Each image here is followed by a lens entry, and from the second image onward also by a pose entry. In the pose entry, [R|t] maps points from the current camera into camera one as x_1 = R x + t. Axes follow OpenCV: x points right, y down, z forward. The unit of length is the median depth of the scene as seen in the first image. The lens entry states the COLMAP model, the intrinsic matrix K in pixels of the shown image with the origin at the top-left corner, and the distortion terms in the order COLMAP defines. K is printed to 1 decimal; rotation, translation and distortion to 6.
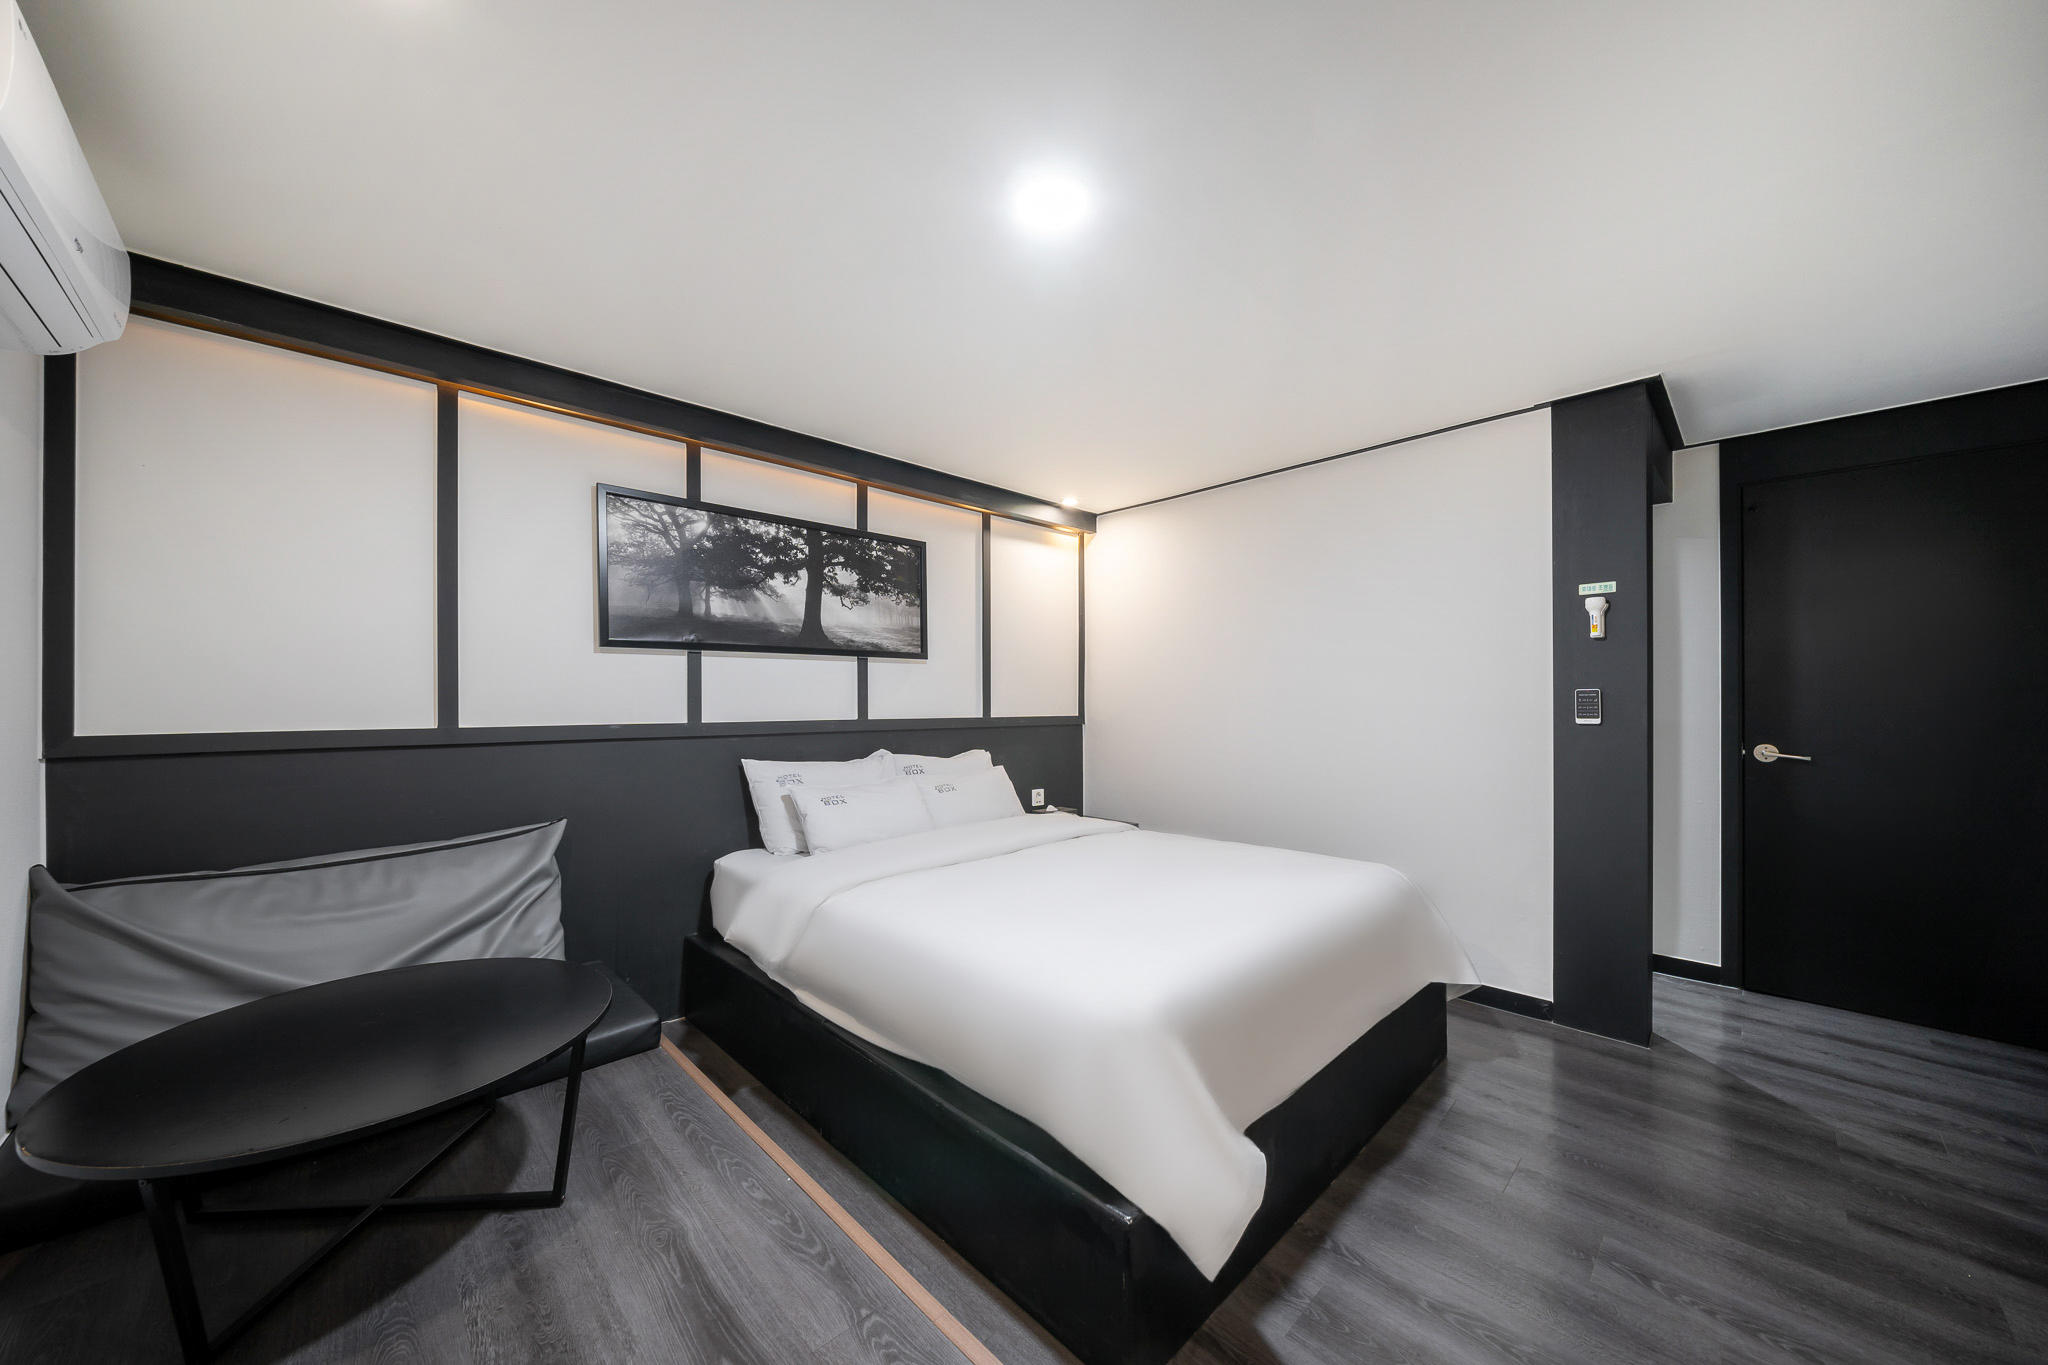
lens RADIAL K [[717.7, 0, 1011.2], [0, 717.7, 715.9], [0, 0, 1]] dist [-0.007947, 0.000626]
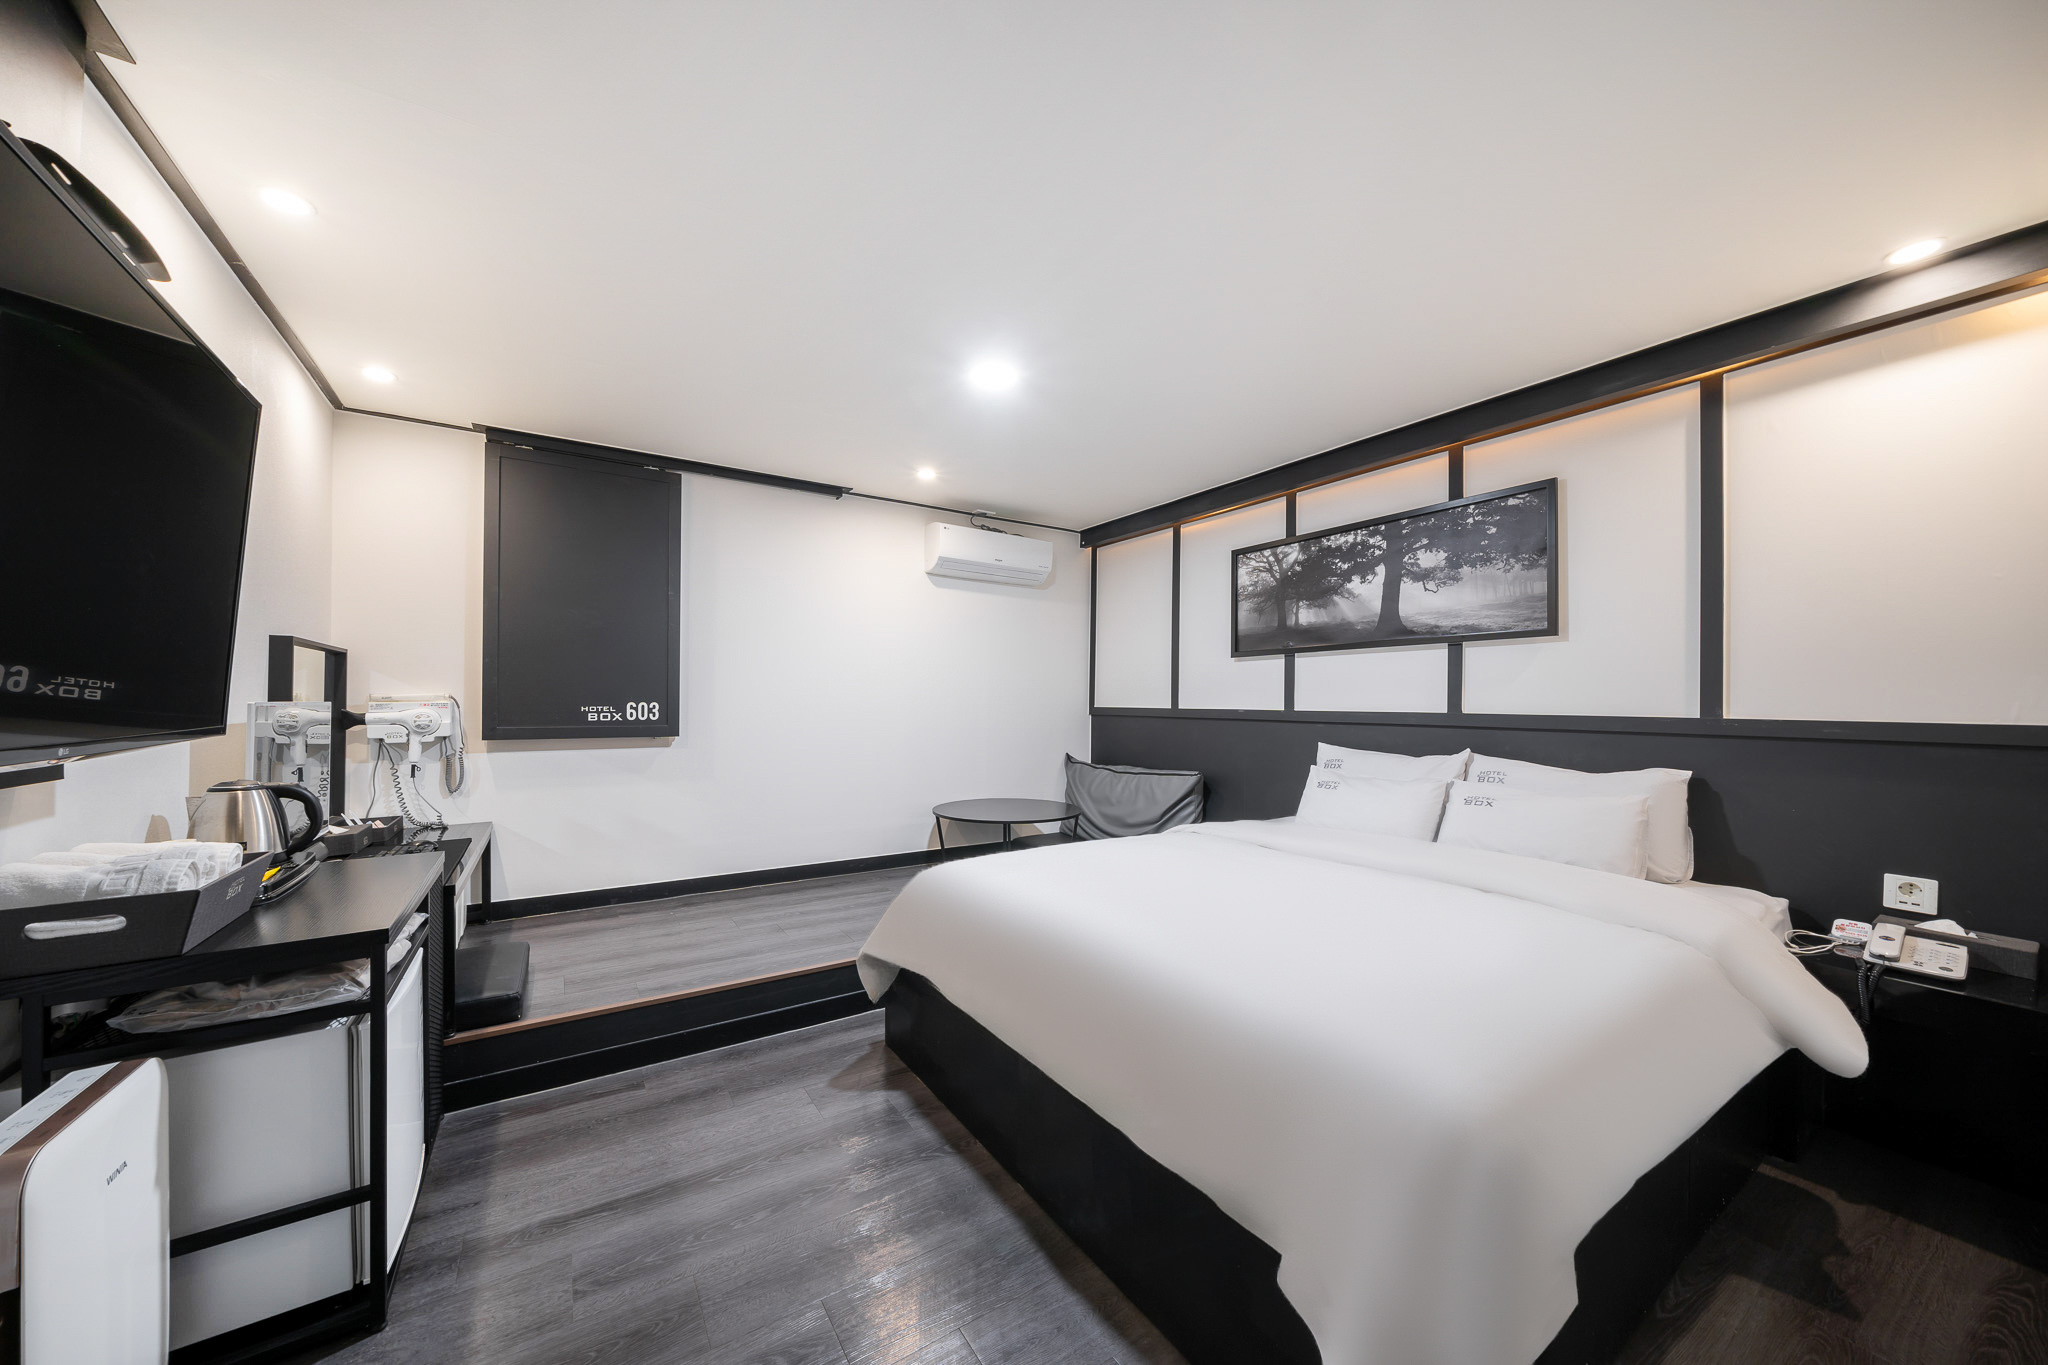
lens RADIAL K [[717.7, 0, 1012.0], [0, 717.7, 694.0], [0, 0, 1]] dist [-0.007947, 0.000626]
pose [[-0.194791, 0.002510, -0.980842, 0.858059], [-0.012099, 0.999914, 0.004961, -0.018071], [0.980770, 0.012834, -0.194744, 0.710682]]
